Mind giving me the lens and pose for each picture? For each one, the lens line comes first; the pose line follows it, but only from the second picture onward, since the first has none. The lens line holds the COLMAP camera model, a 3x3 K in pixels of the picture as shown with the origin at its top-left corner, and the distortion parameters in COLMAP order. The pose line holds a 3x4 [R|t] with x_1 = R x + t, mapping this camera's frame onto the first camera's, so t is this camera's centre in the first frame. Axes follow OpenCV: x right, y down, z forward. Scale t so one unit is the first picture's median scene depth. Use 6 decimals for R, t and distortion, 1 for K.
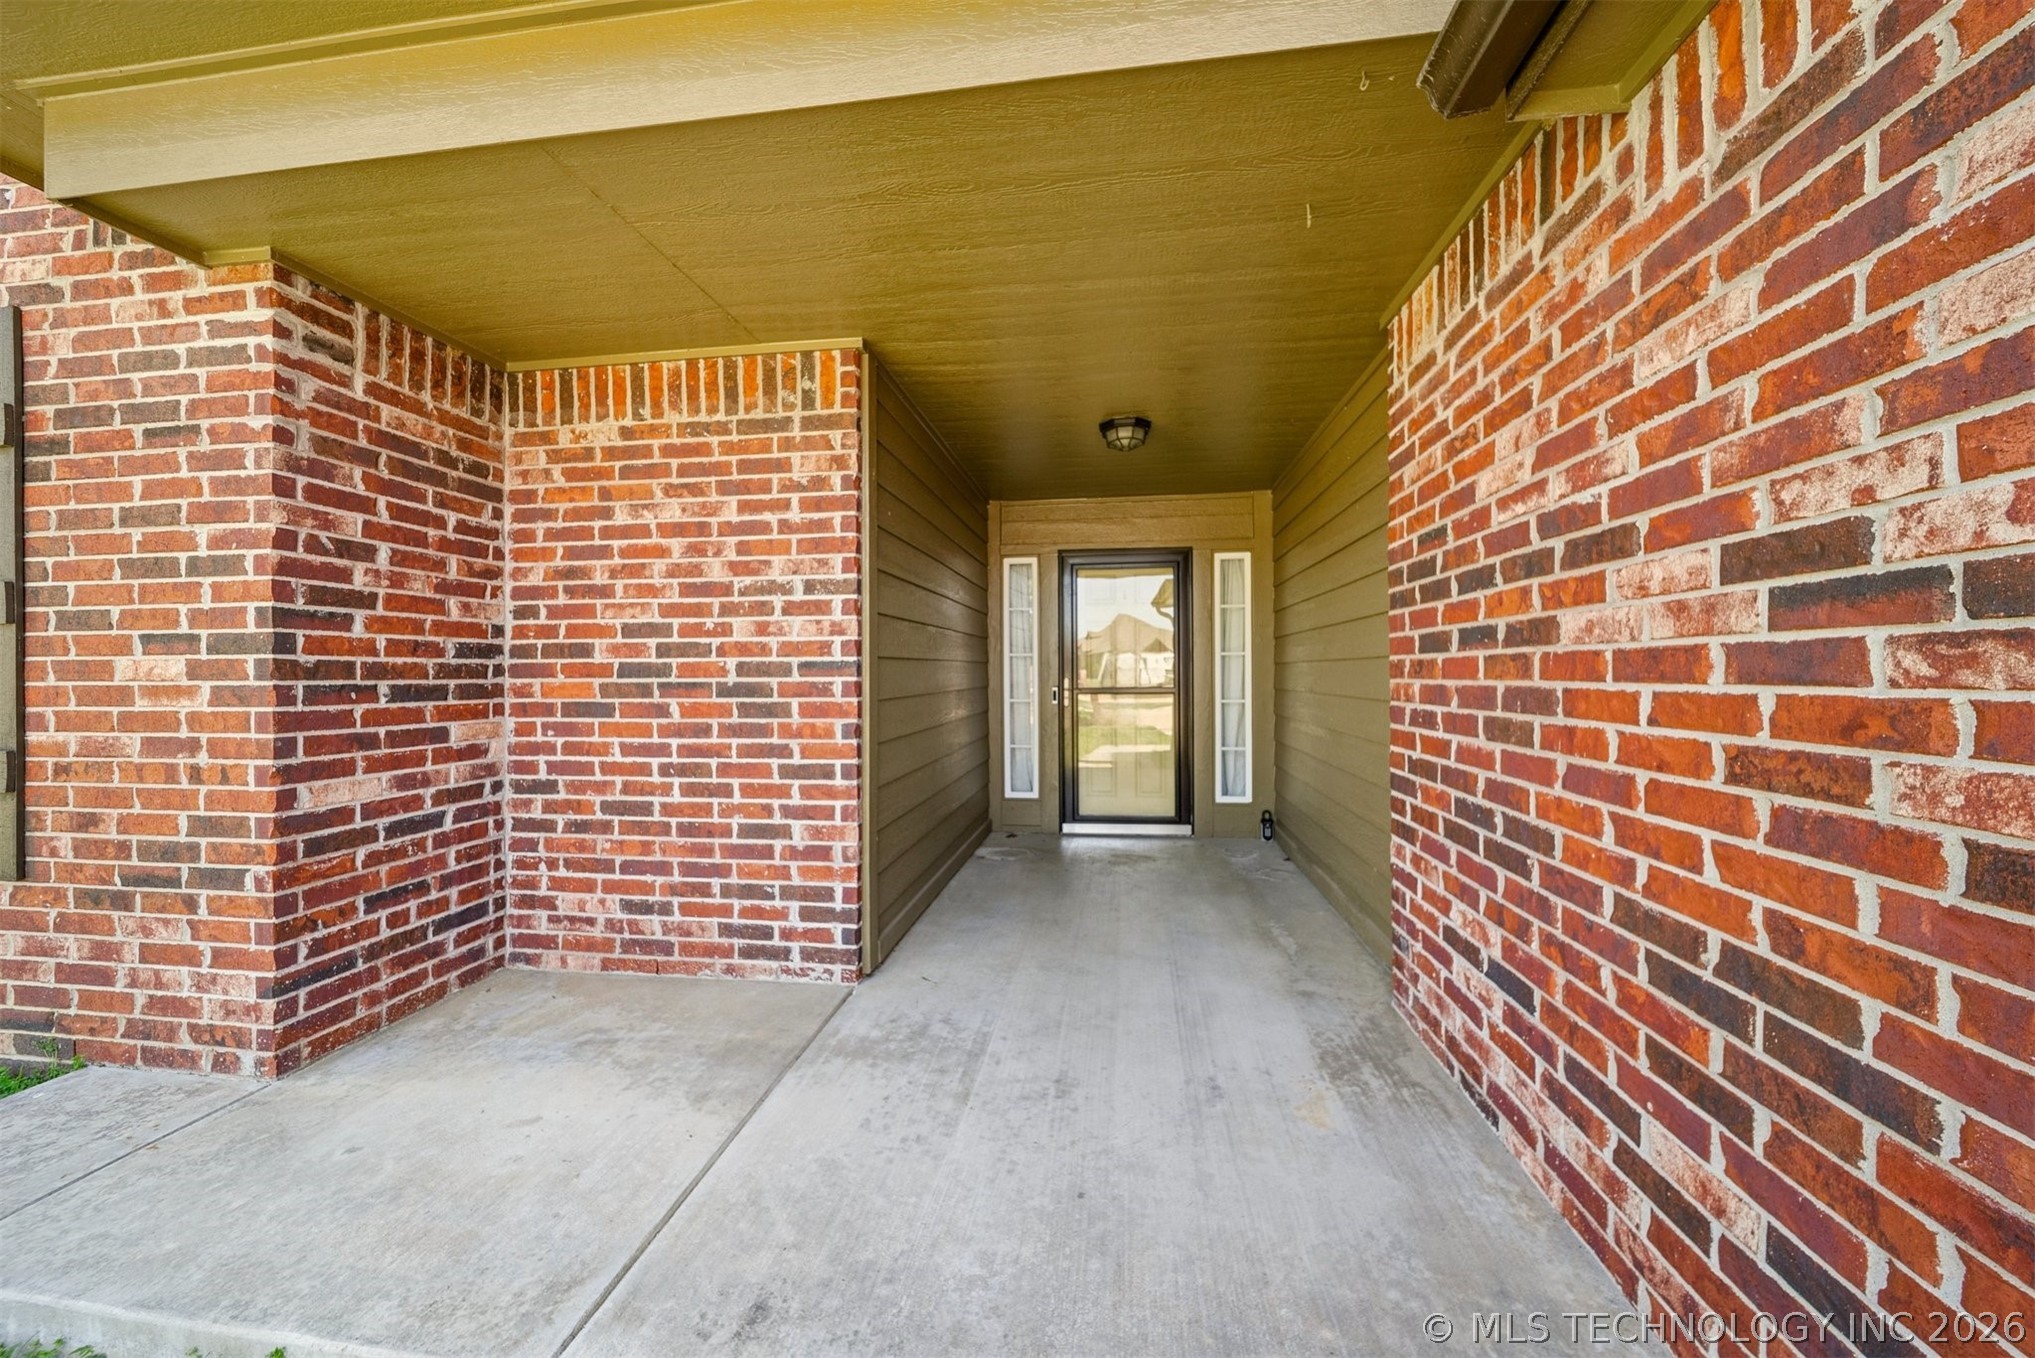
lens RADIAL K [[718.0, 0, 1028.2], [0, 718.0, 677.4], [0, 0, 1]] dist [0.000544, -0.002743]
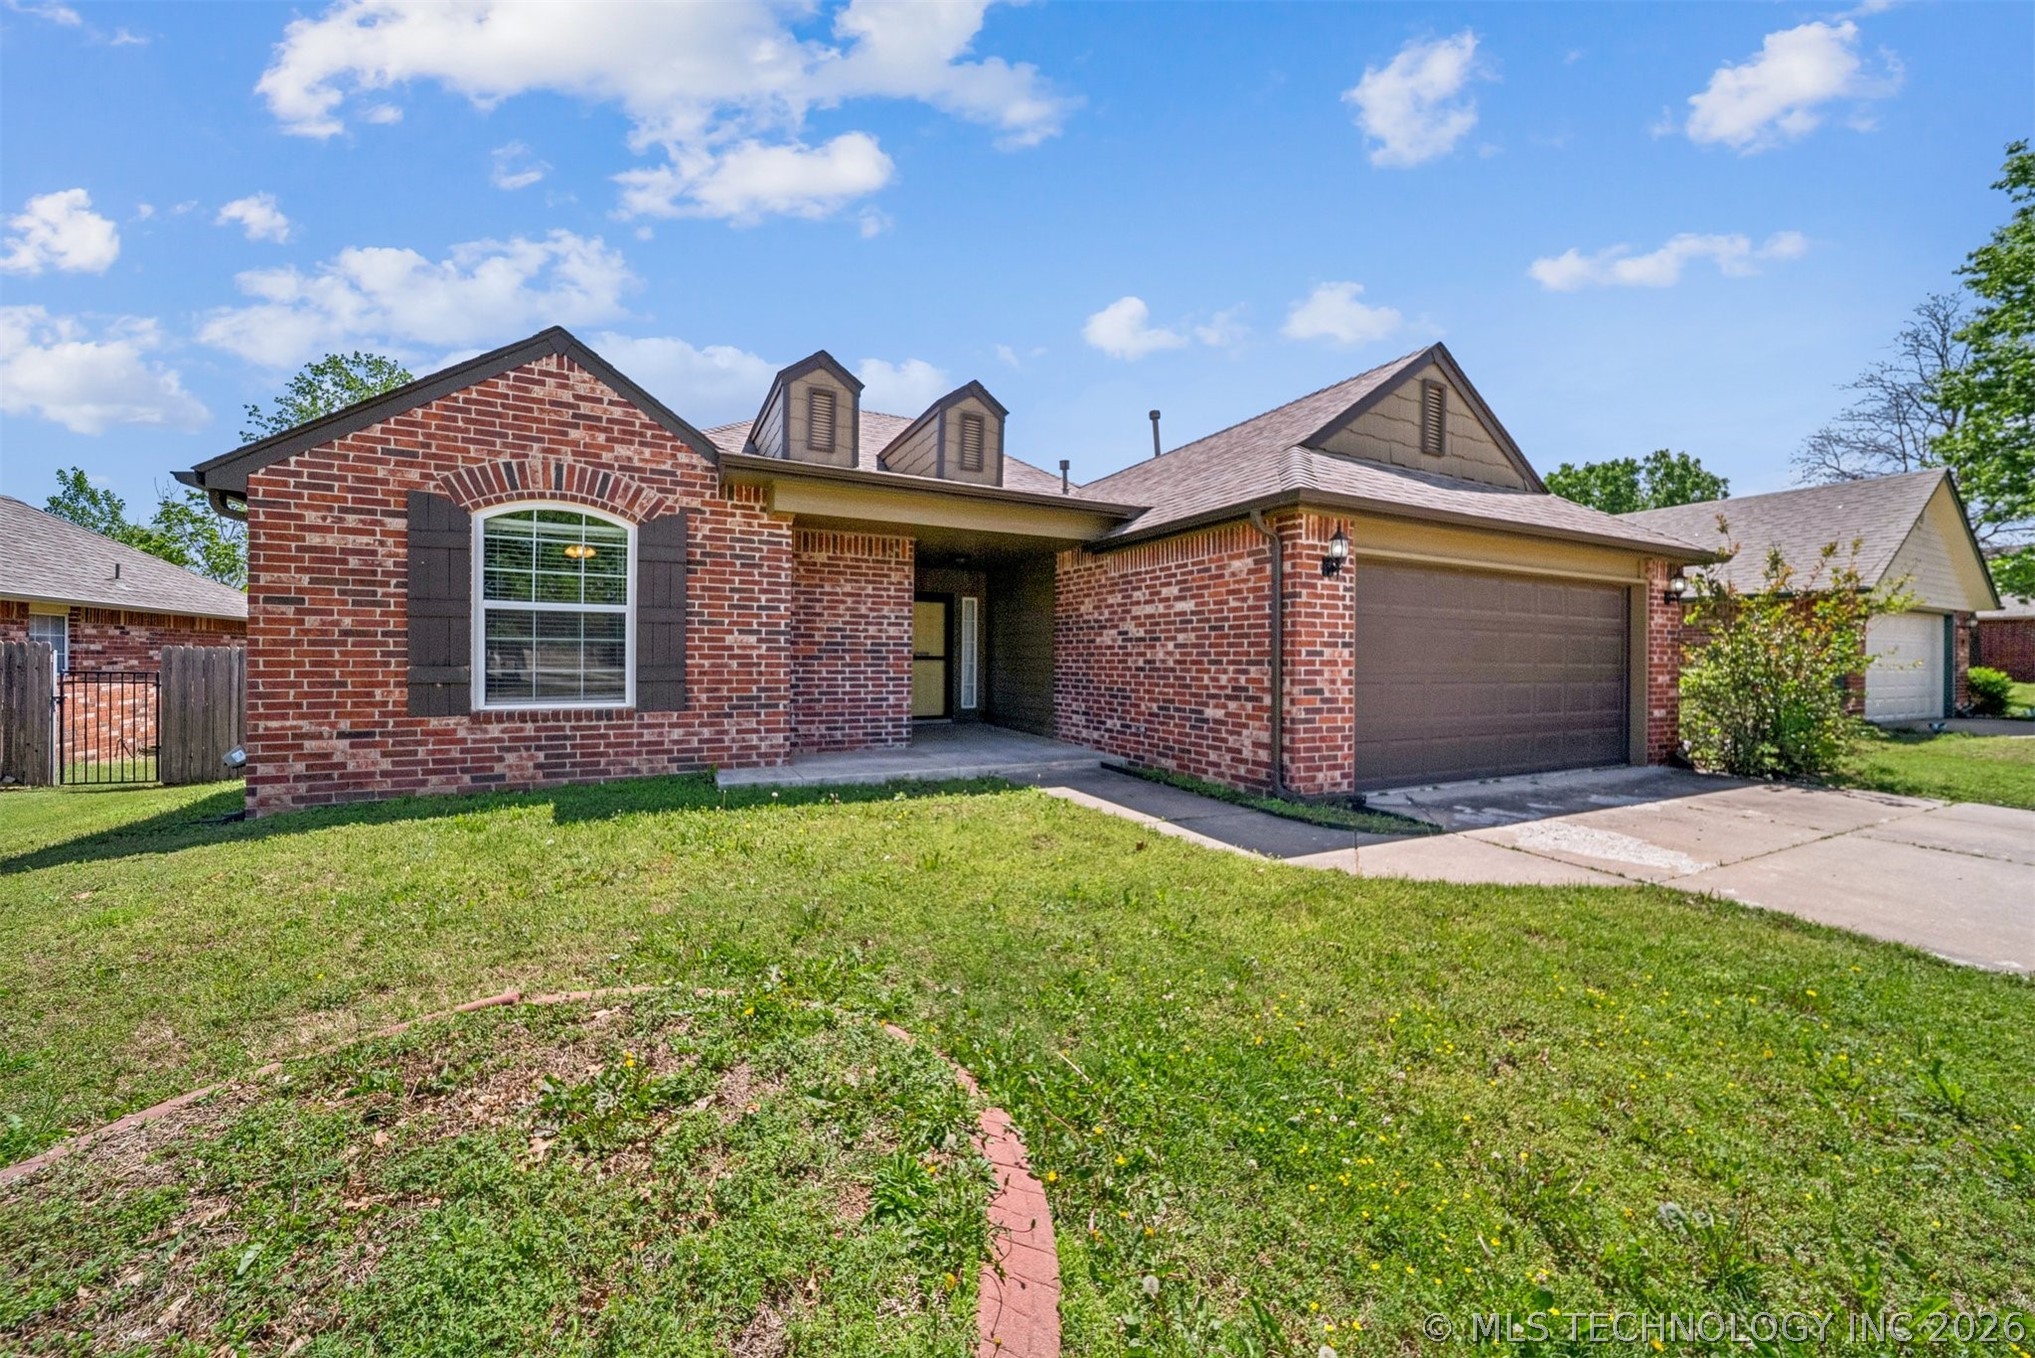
lens RADIAL K [[730.0, 0, 1021.5], [0, 730.0, 674.1], [0, 0, 1]] dist [-0.000847, -0.000142]
pose [[0.827660, 0.001138, 0.561229, -1.596321], [-0.010790, 0.999845, 0.013885, 0.064014], [-0.561126, -0.017548, 0.827544, -1.839789]]
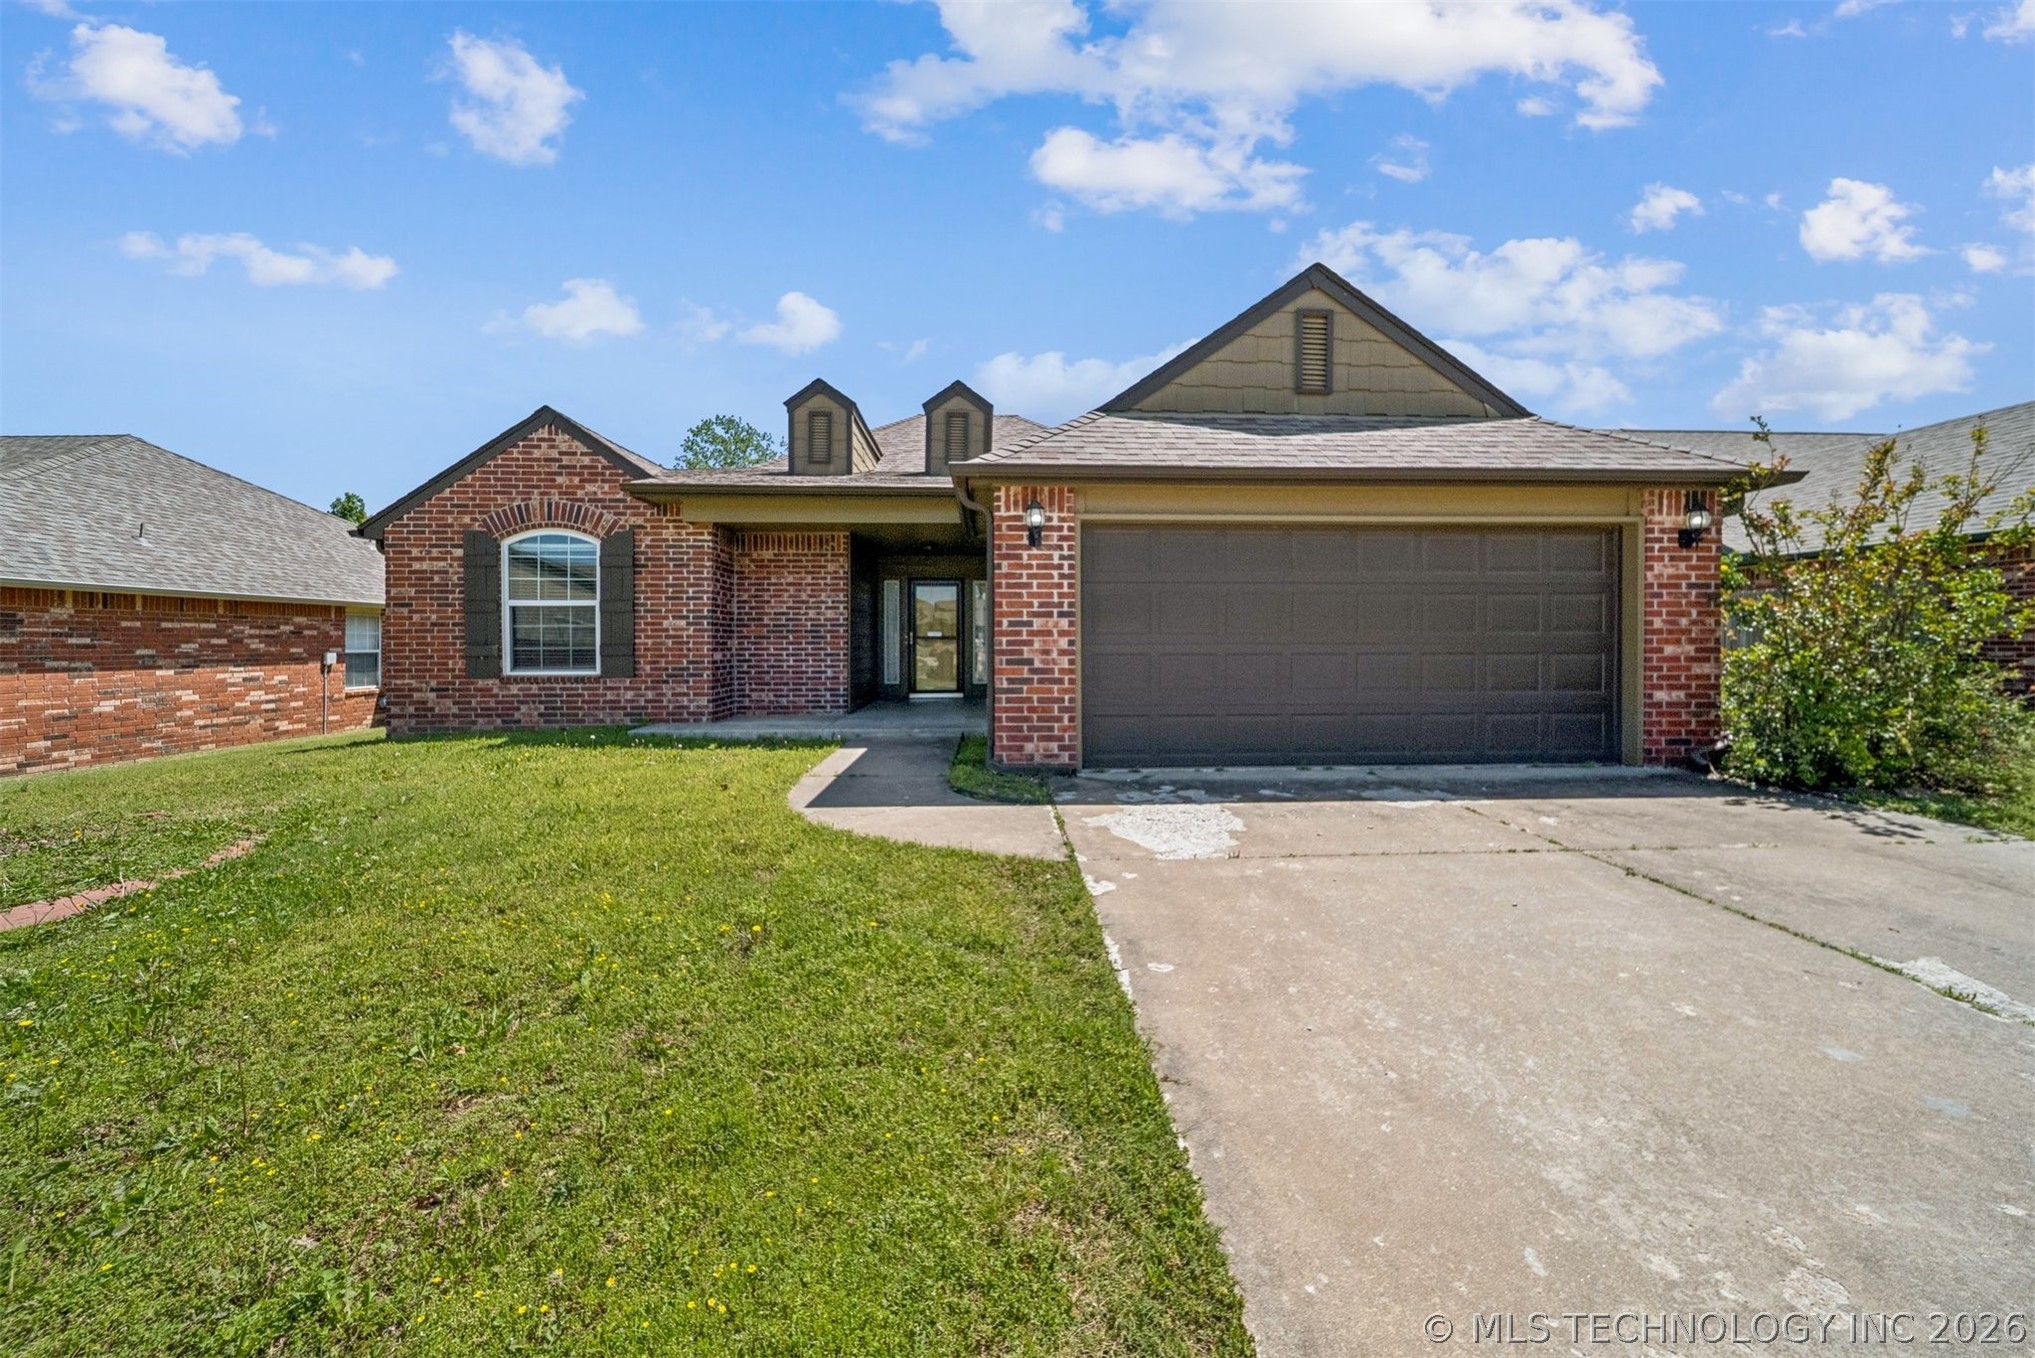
lens RADIAL K [[730.0, 0, 1021.5], [0, 730.0, 674.1], [0, 0, 1]] dist [-0.000847, -0.000142]
pose [[0.984947, -0.004315, 0.172803, -0.011870], [-0.001882, 0.999361, 0.035682, 0.096019], [-0.172847, -0.035470, 0.984310, -2.700465]]
